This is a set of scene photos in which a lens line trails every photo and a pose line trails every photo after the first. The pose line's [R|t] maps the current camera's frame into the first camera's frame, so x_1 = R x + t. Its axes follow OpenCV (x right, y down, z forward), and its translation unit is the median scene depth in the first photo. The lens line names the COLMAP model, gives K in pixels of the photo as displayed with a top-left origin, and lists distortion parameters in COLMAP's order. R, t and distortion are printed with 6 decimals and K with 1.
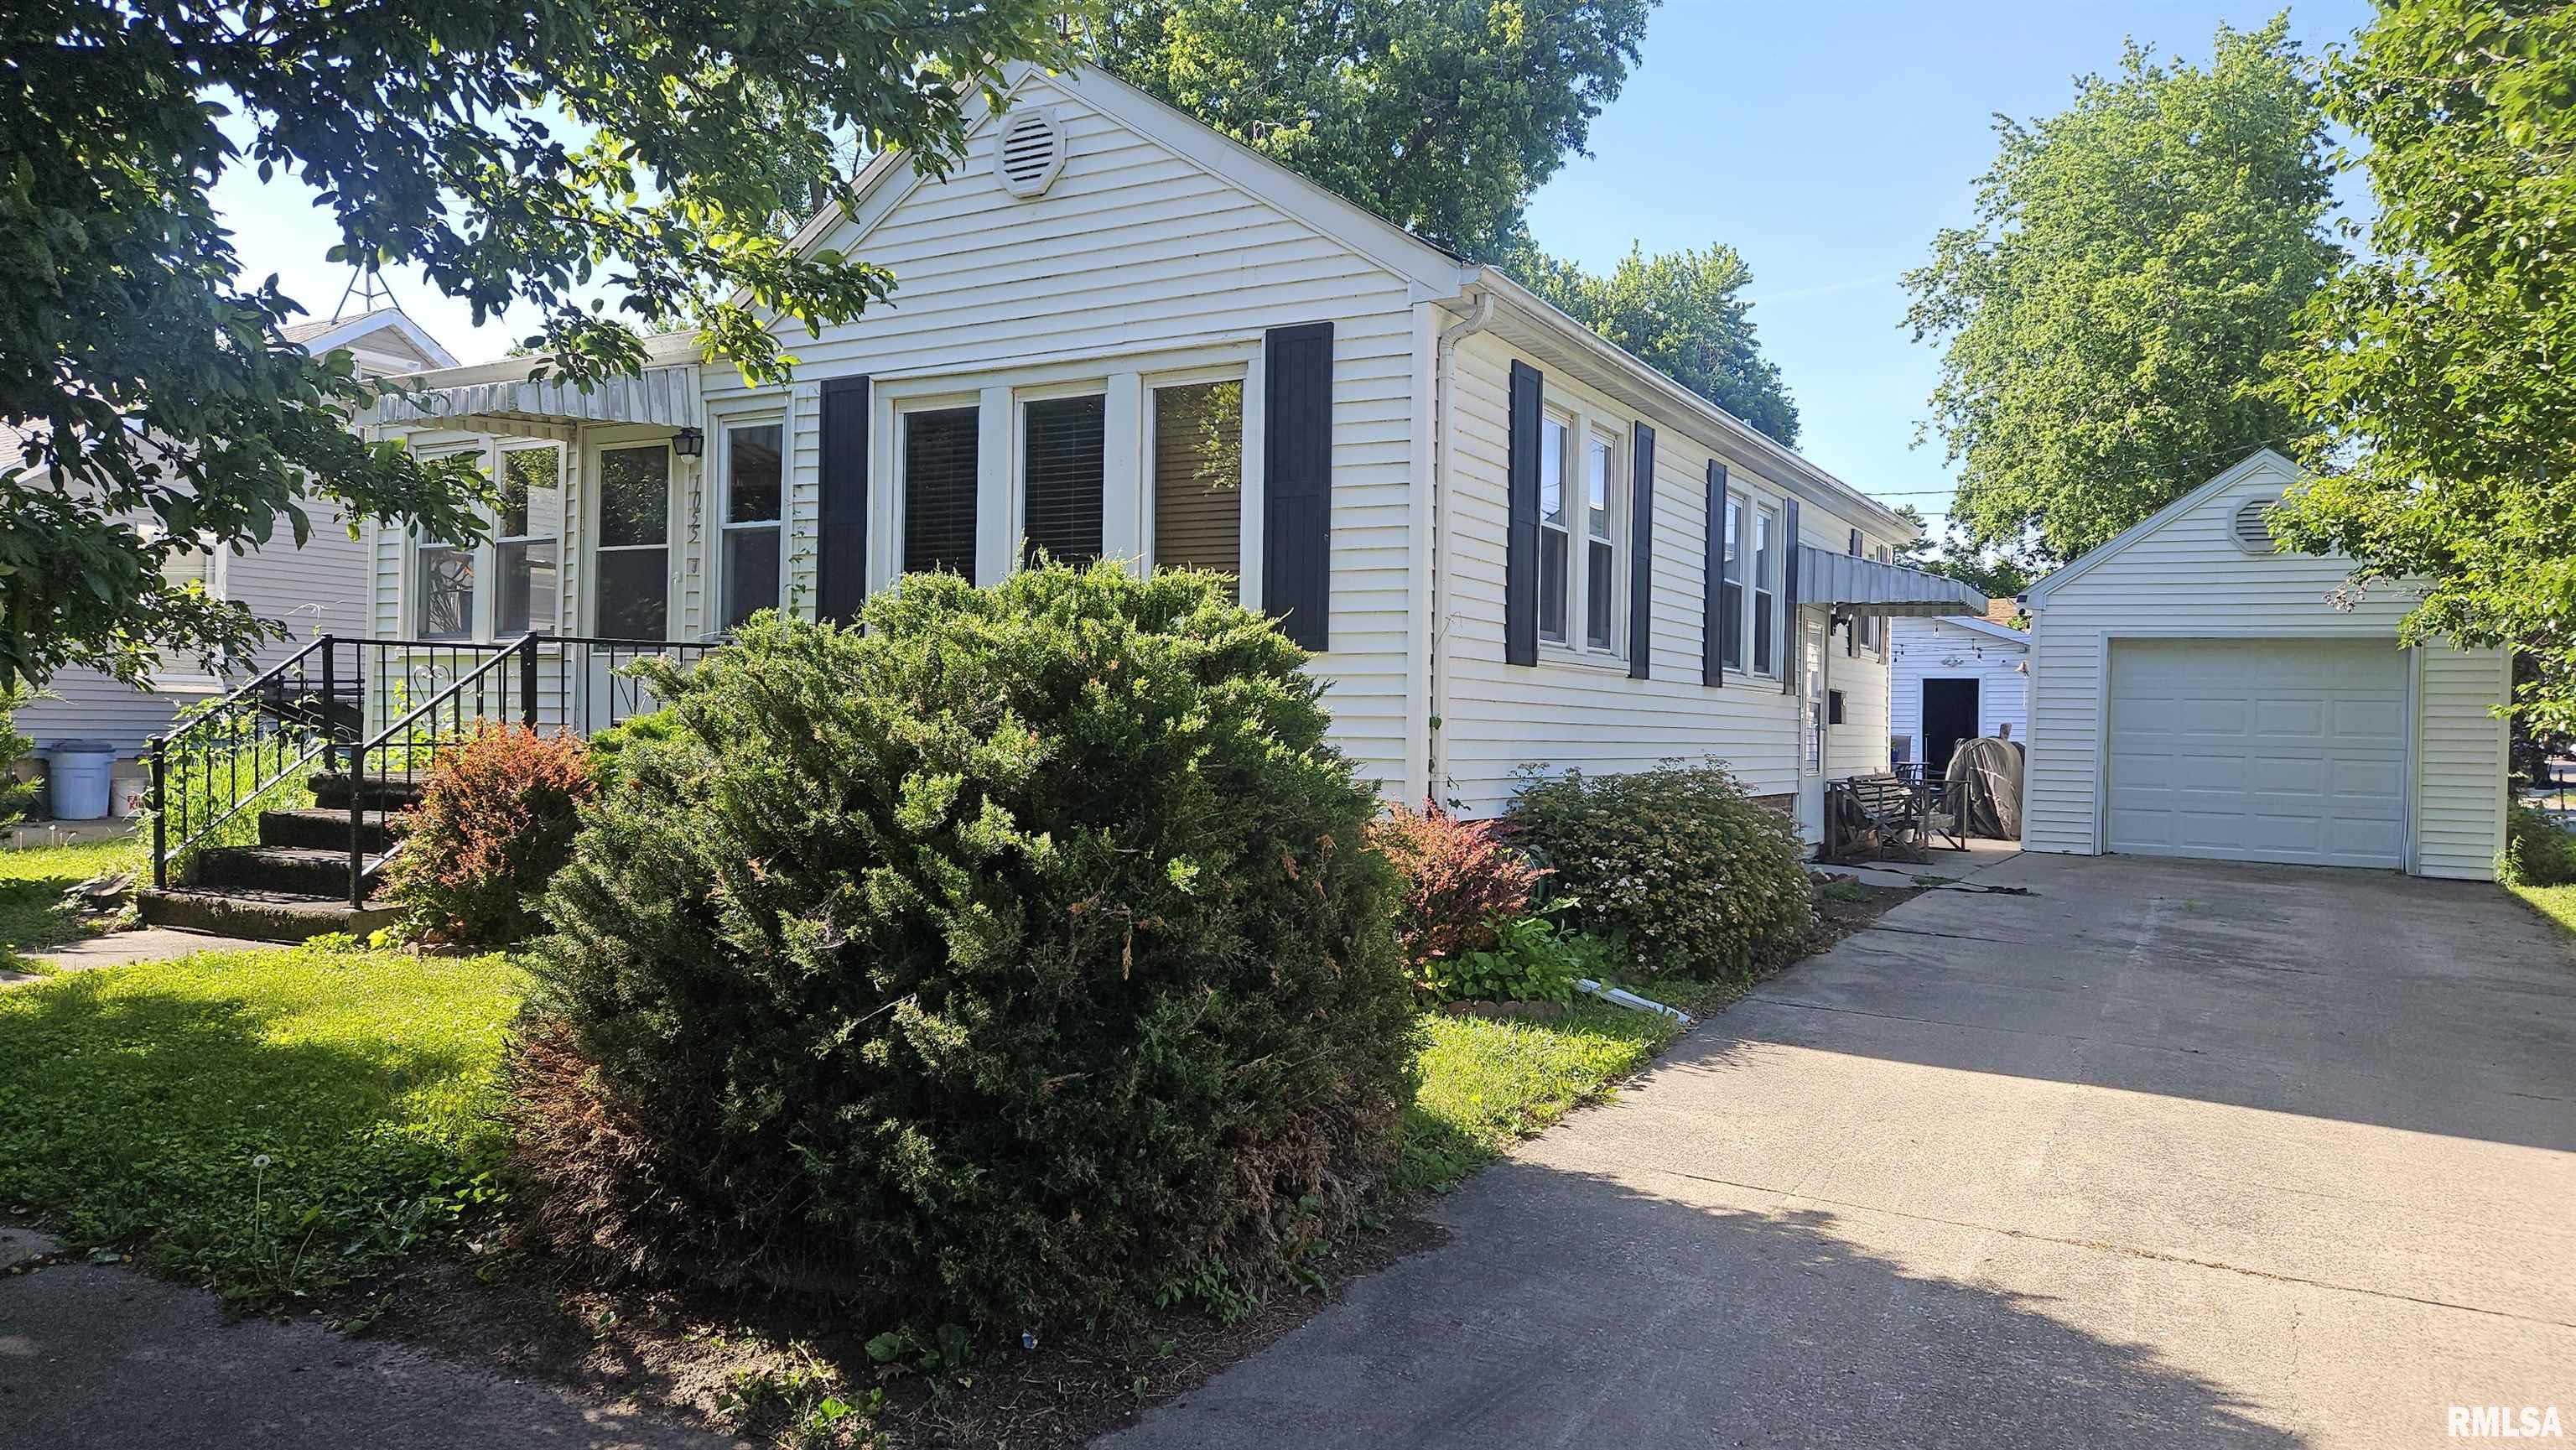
lens RADIAL K [[1671.6, 0, 1264.3], [0, 1671.6, 715.6], [0, 0, 1]] dist [0.083167, -0.075636]
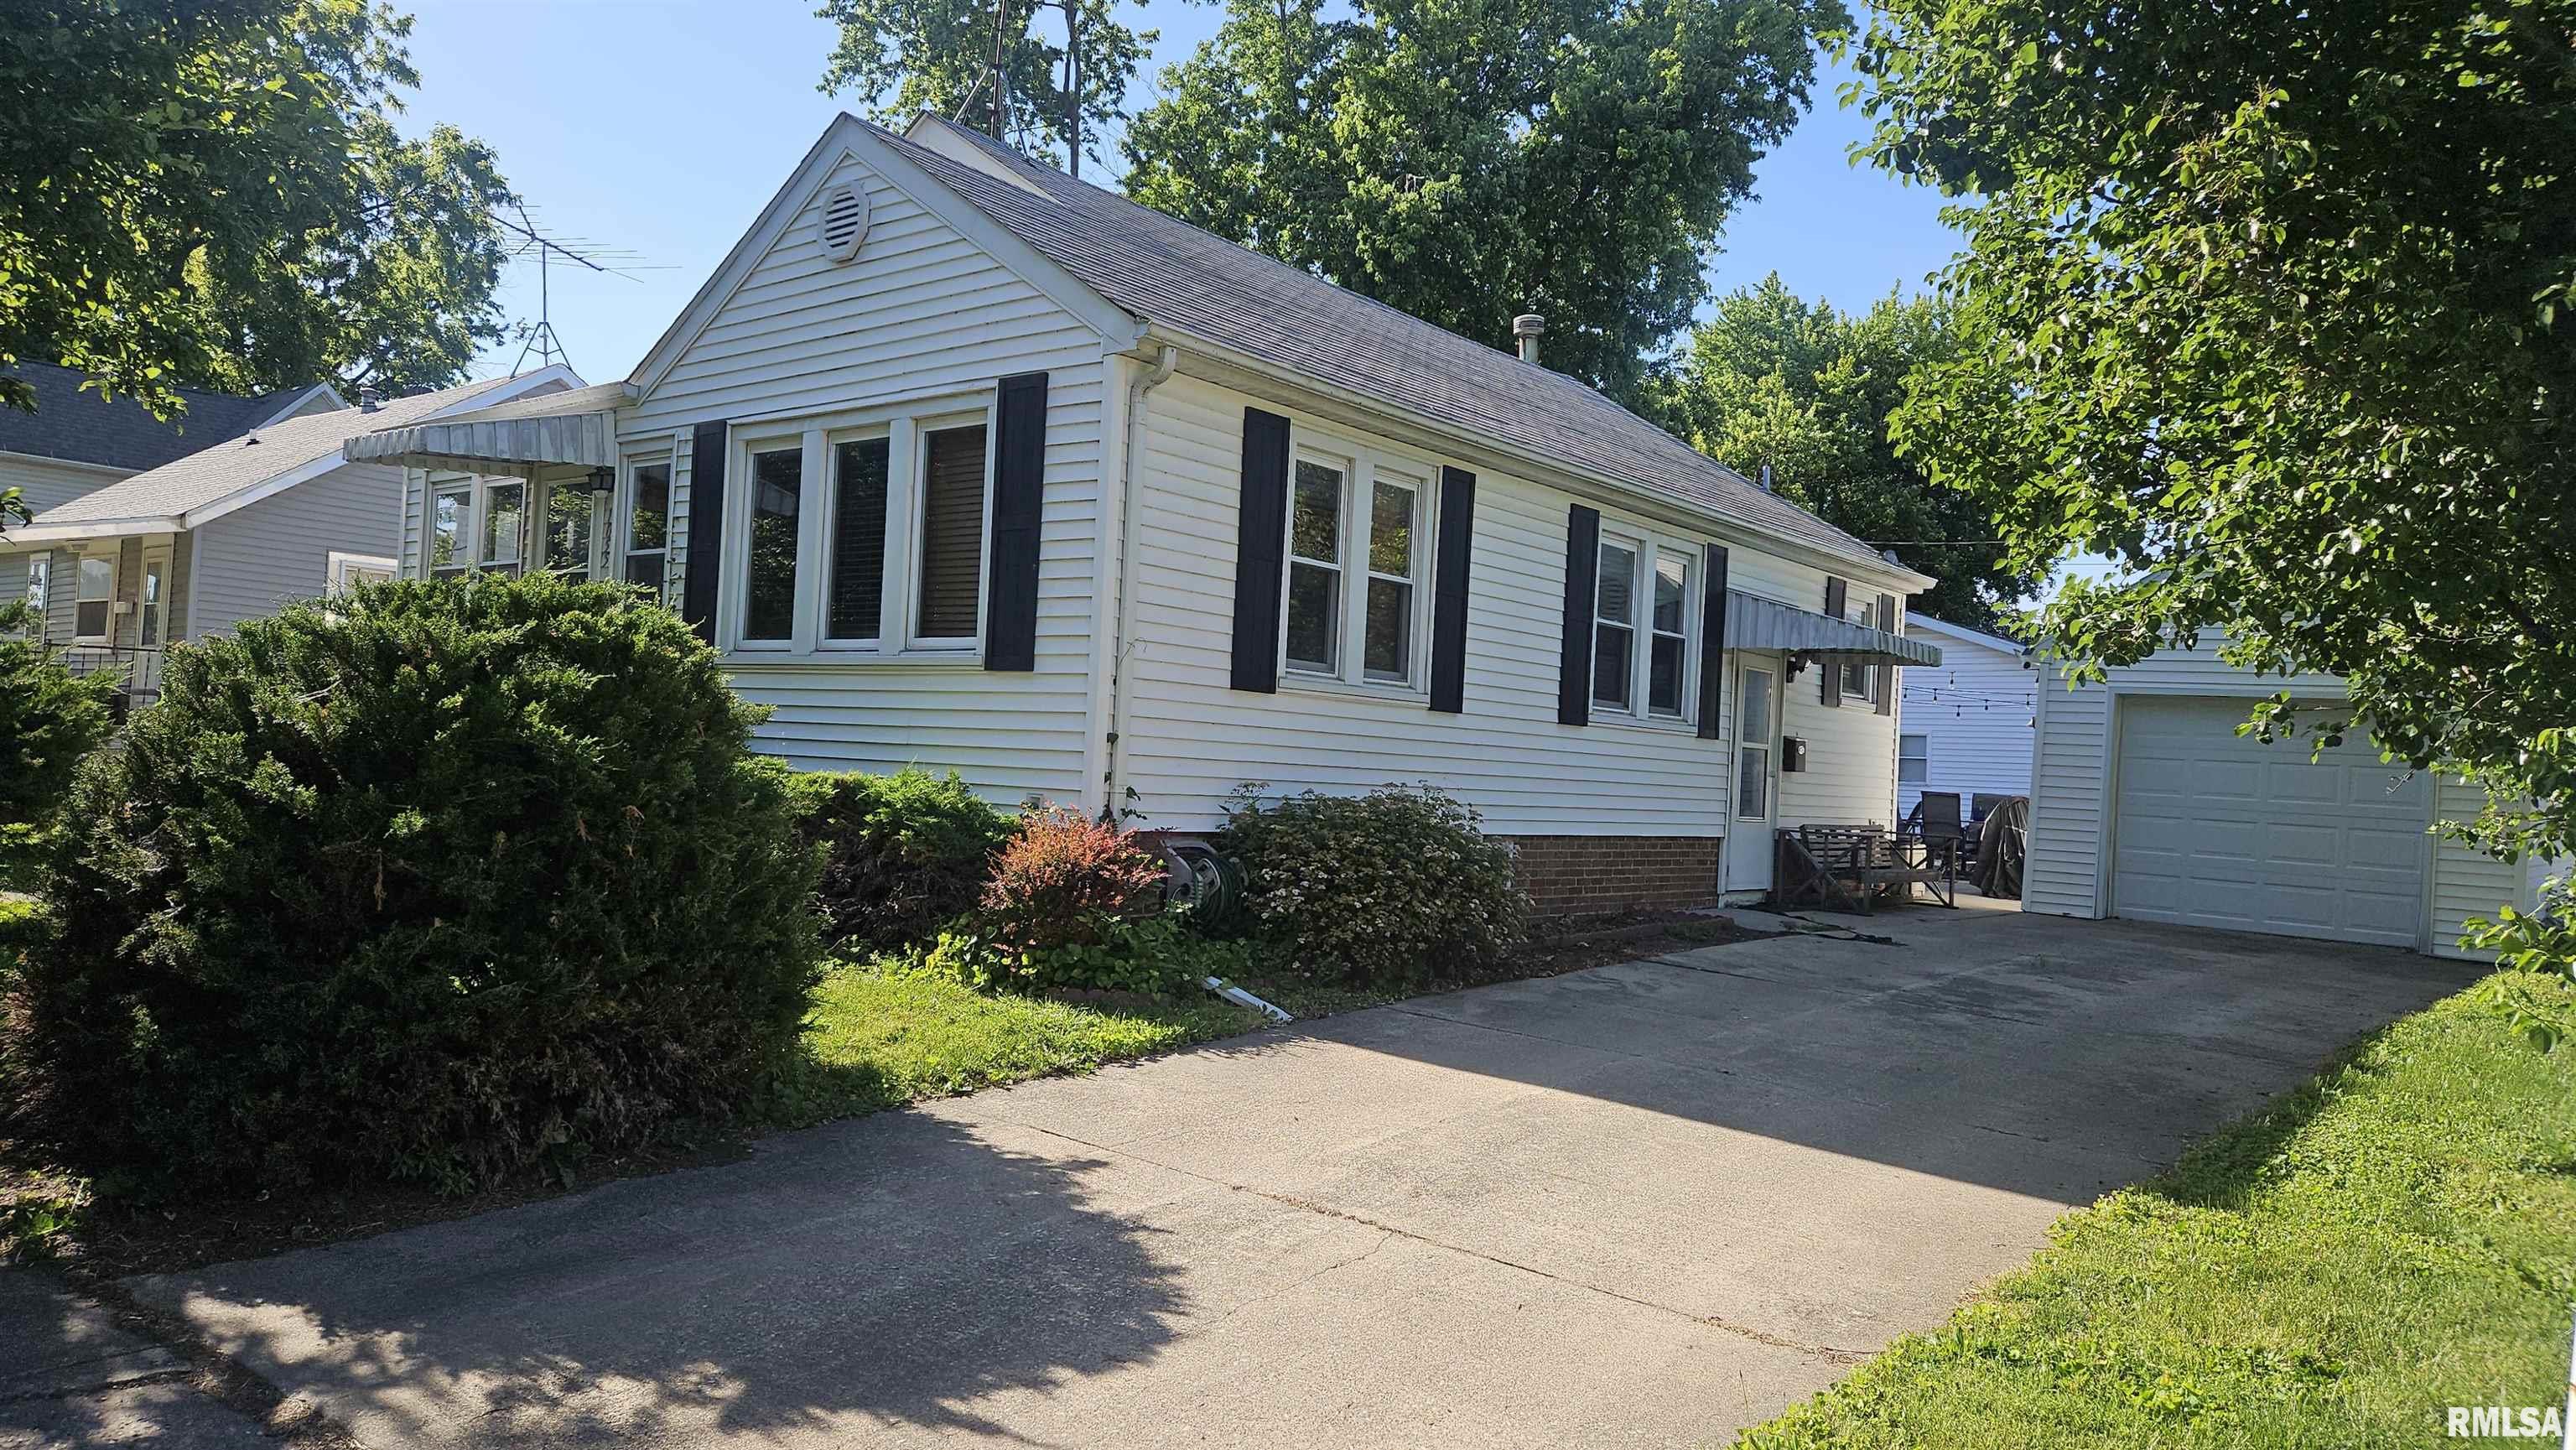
lens RADIAL K [[1671.6, 0, 1264.3], [0, 1671.6, 715.6], [0, 0, 1]] dist [0.083167, -0.075636]
pose [[0.985404, 0.028915, -0.167757, 0.362671], [-0.033474, 0.999141, -0.024412, 0.012442], [0.166907, 0.029671, 0.985526, -0.053323]]
